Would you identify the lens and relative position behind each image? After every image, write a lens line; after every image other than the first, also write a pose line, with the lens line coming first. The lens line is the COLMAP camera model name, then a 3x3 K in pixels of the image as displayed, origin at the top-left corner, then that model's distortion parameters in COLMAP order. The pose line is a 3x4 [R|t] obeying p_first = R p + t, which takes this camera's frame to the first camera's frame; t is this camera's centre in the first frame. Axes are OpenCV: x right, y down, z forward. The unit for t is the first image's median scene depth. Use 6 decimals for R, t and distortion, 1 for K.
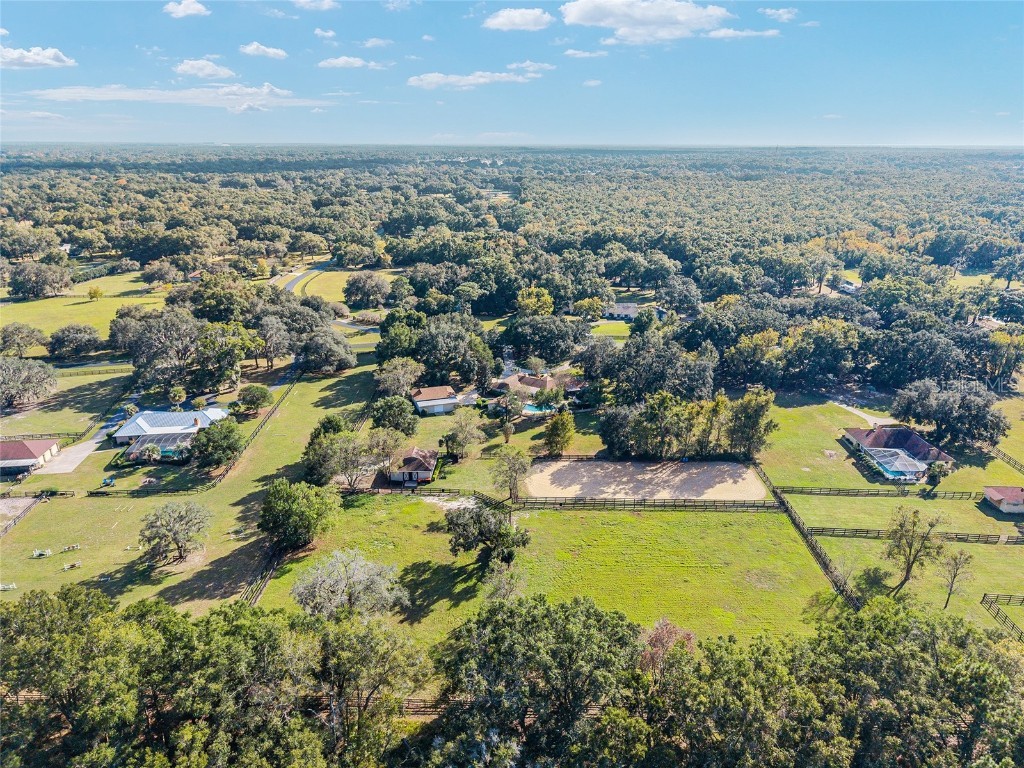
lens RADIAL K [[697.9, 0, 512.0], [0, 697.9, 384.0], [0, 0, 1]] dist [0.032775, -0.003211]
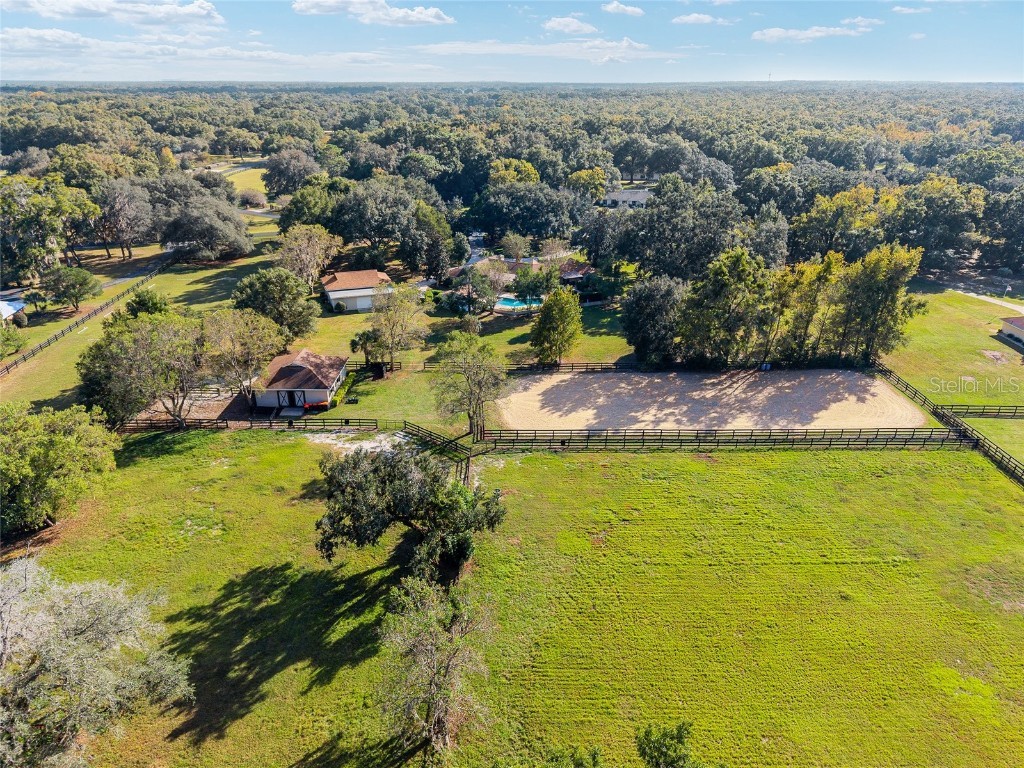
lens RADIAL K [[700.2, 0, 512.0], [0, 700.2, 384.0], [0, 0, 1]] dist [-0.000808, 0.000273]
pose [[0.999591, -0.015032, 0.024324, 0.016170], [0.013321, 0.997523, 0.069071, 0.078973], [-0.025302, -0.068719, 0.997315, 0.411063]]
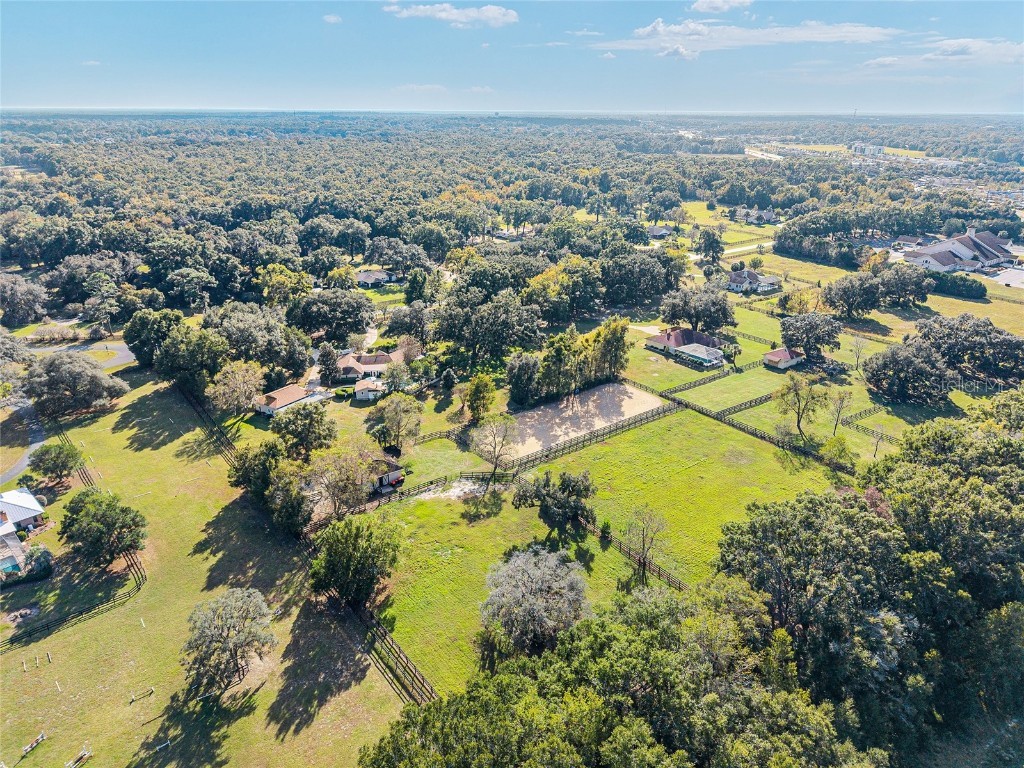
lens RADIAL K [[697.9, 0, 512.0], [0, 697.9, 384.0], [0, 0, 1]] dist [0.032775, -0.003211]
pose [[0.776065, -0.232722, 0.586143, -0.469813], [0.204379, 0.972072, 0.115348, -0.050040], [-0.596617, 0.030278, 0.801955, 0.187605]]
